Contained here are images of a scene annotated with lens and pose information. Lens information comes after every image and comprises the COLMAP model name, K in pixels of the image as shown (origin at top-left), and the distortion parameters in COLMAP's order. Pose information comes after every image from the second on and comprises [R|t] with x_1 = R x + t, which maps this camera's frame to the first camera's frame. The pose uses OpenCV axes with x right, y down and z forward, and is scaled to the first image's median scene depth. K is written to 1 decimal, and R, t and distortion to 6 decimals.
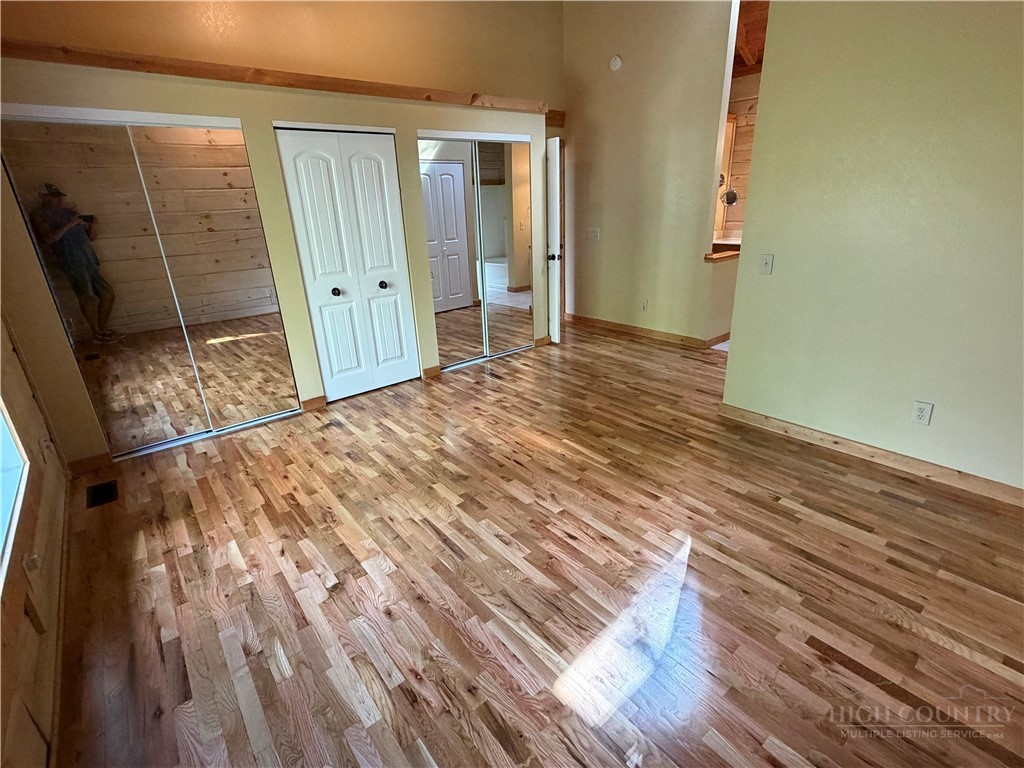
lens RADIAL K [[494.4, 0, 512.0], [0, 494.4, 385.6], [0, 0, 1]] dist [-0.000369, -0.000303]
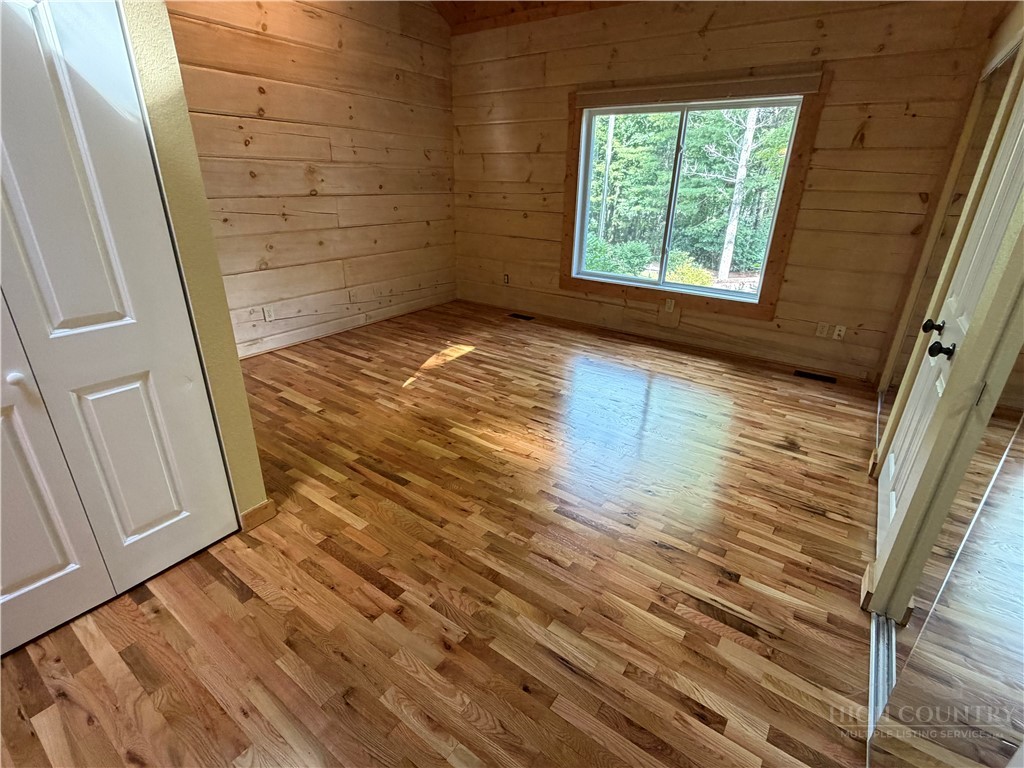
lens RADIAL K [[494.4, 0, 509.6], [0, 494.4, 383.3], [0, 0, 1]] dist [-0.000369, -0.000303]
pose [[-0.965615, 0.120822, -0.230197, 0.307037], [-0.072704, 0.724621, 0.685302, -0.631508], [0.249605, 0.678473, -0.690920, 1.694115]]
